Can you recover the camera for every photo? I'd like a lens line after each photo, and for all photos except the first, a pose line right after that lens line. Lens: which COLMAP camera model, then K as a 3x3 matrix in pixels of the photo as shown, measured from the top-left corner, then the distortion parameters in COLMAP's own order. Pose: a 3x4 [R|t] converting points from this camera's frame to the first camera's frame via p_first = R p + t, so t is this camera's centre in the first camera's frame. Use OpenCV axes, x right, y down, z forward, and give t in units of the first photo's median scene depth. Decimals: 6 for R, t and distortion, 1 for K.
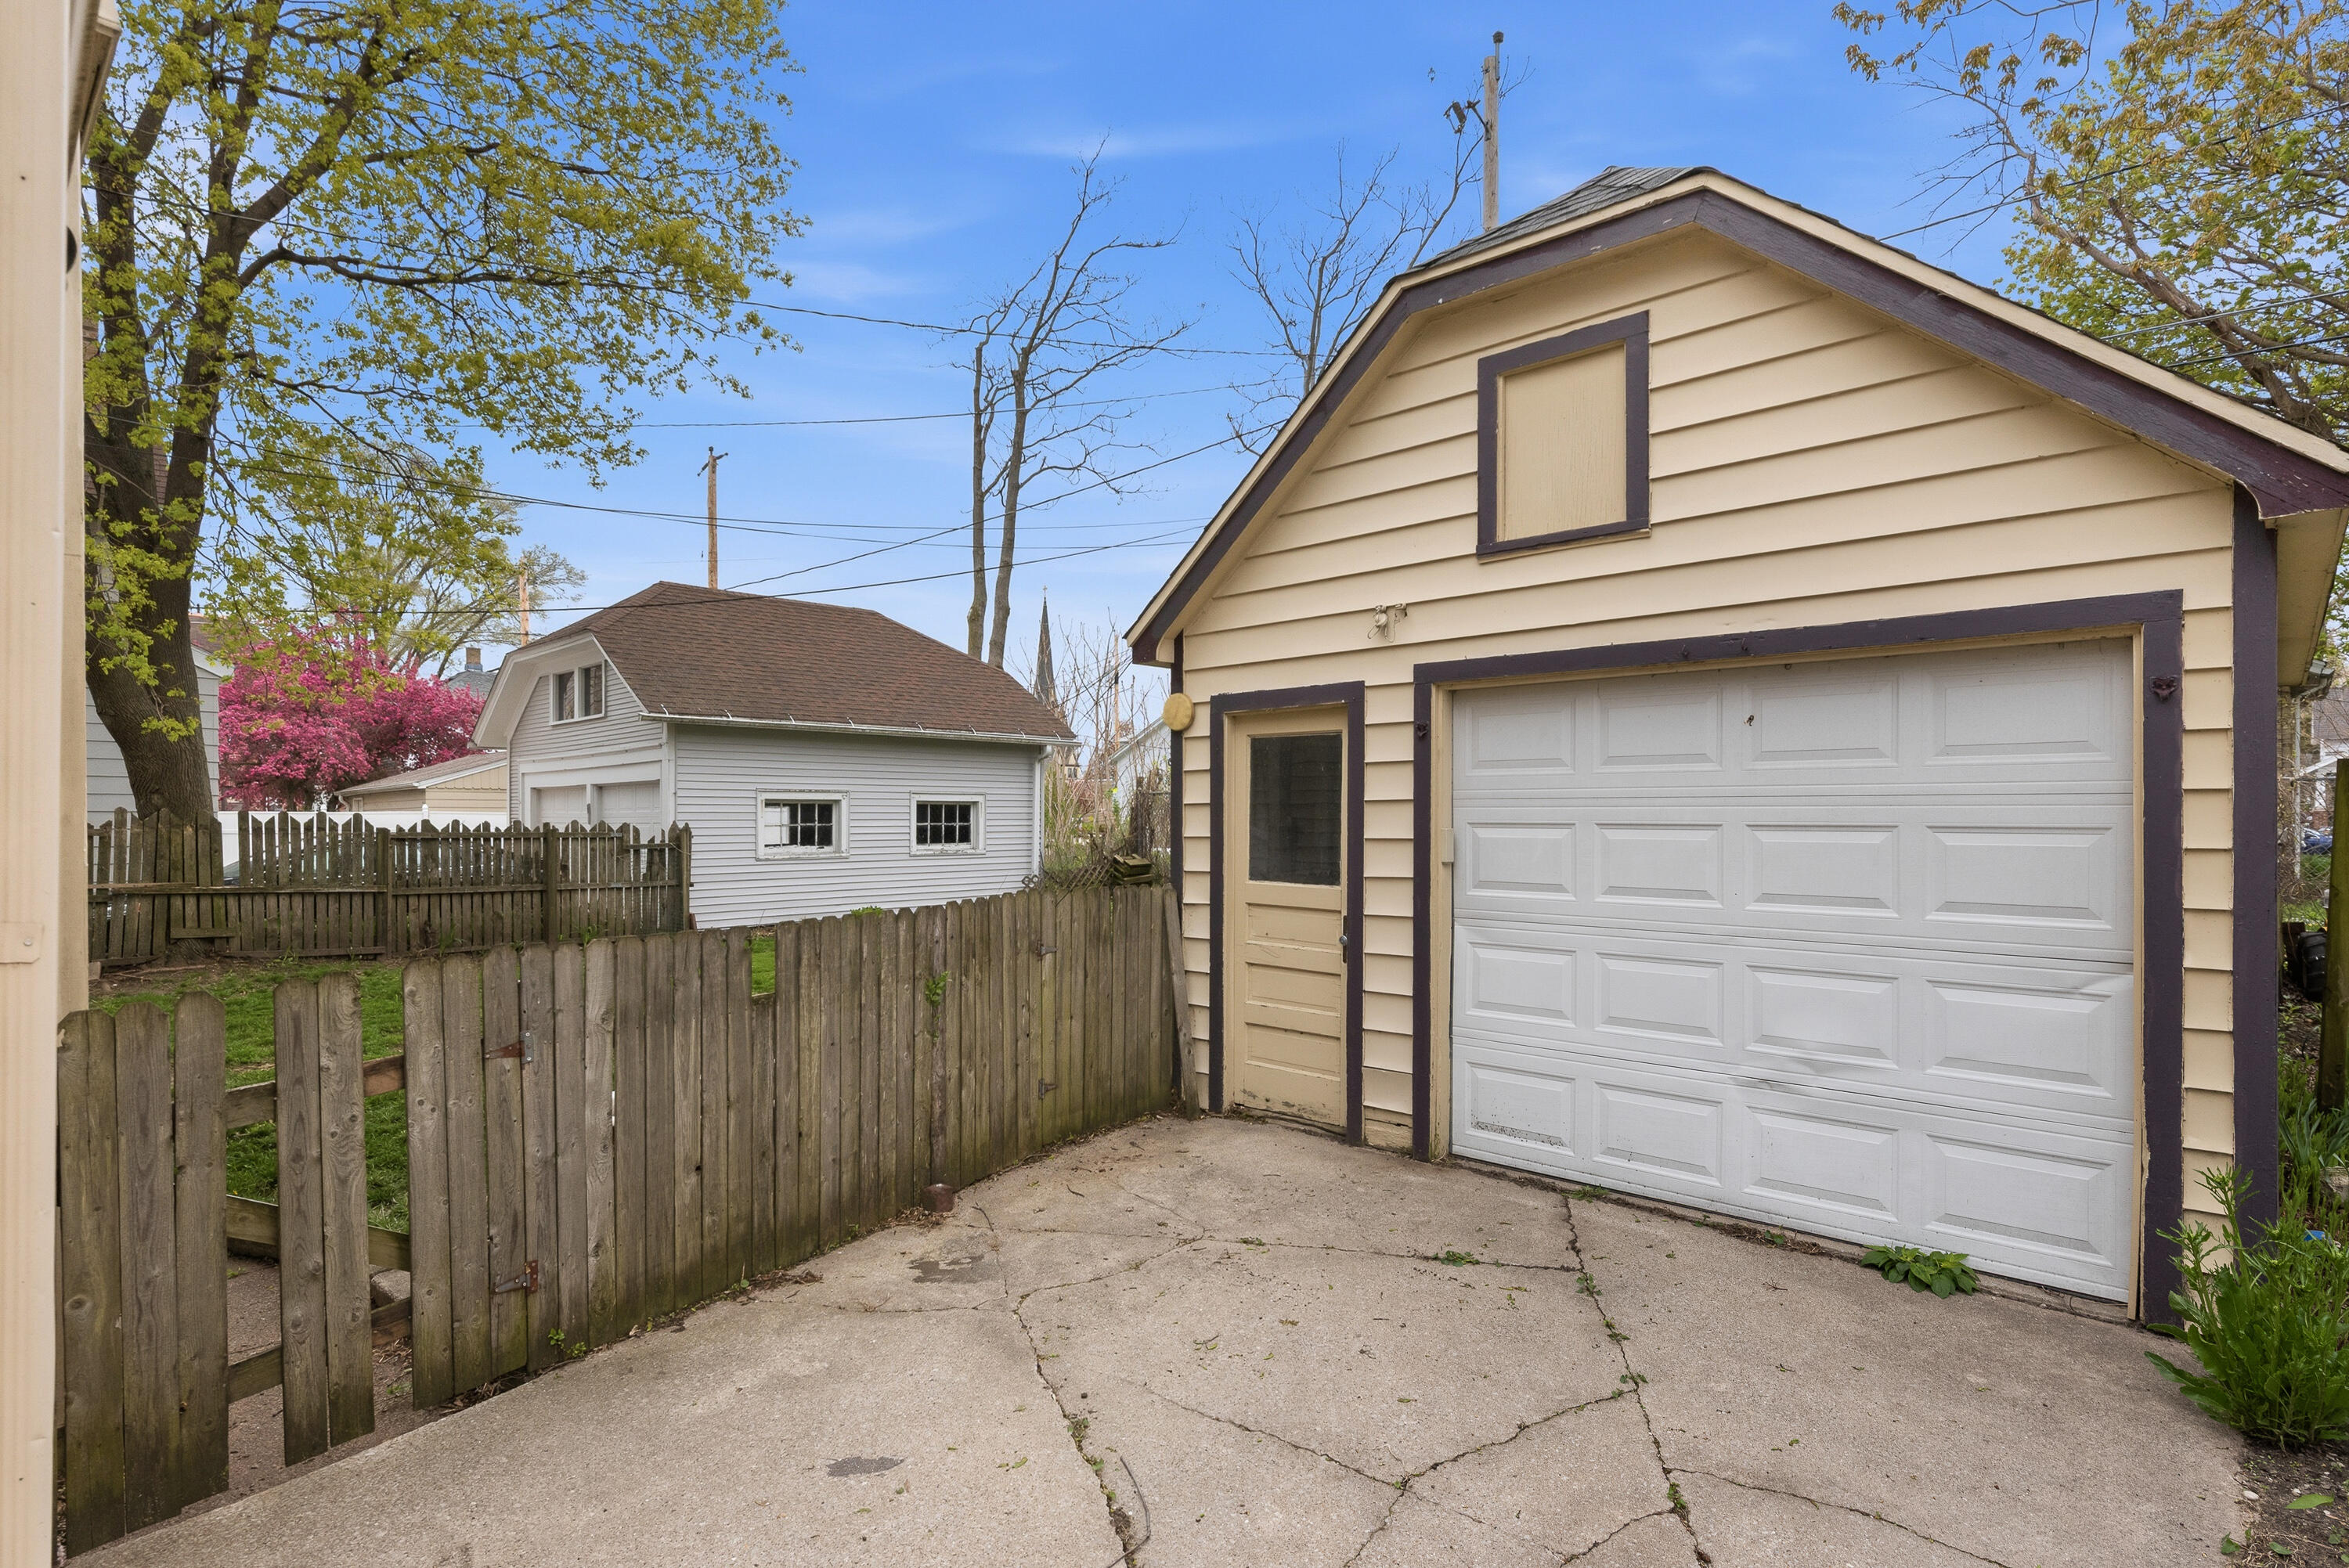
lens RADIAL K [[1170.5, 0, 1170.1], [0, 1170.5, 804.6], [0, 0, 1]] dist [0.001883, -0.000153]
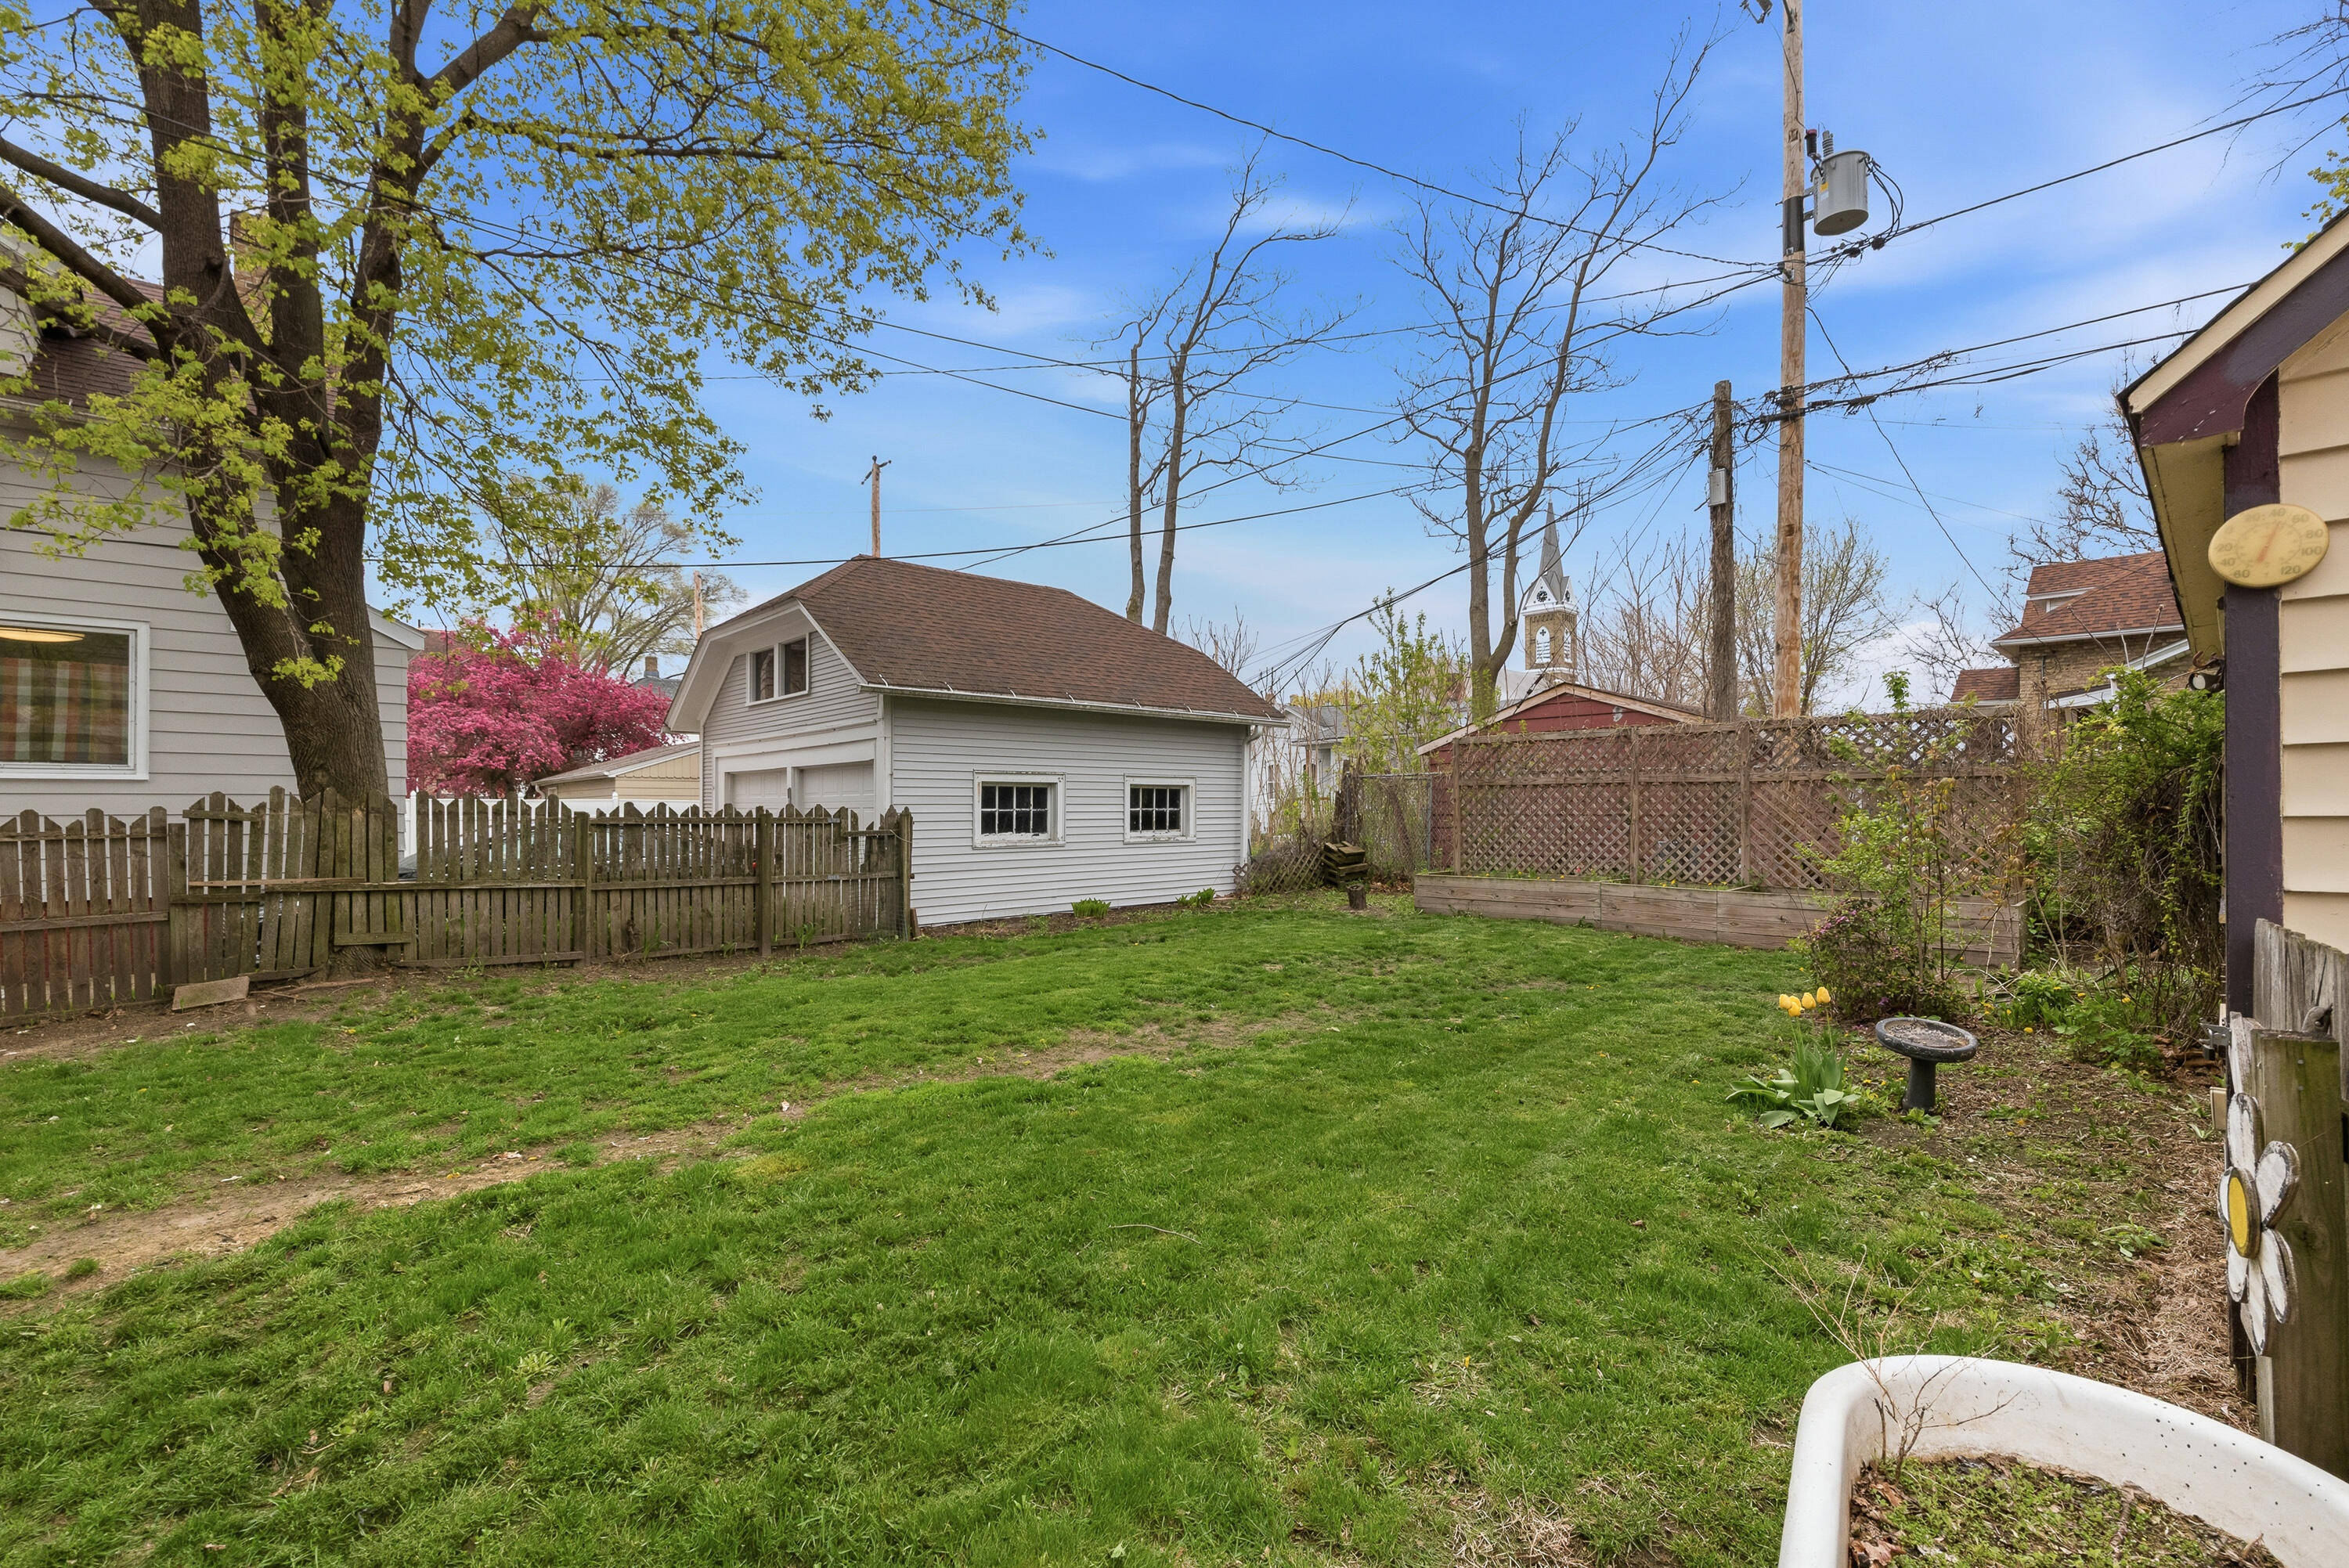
lens RADIAL K [[1012.0, 0, 1168.2], [0, 1012.0, 781.3], [0, 0, 1]] dist [-0.000644, -0.000076]
pose [[0.998228, -0.003062, -0.059430, -0.167164], [0.002162, 0.999882, -0.015189, 0.007992], [0.059469, 0.015034, 0.998117, 0.239896]]
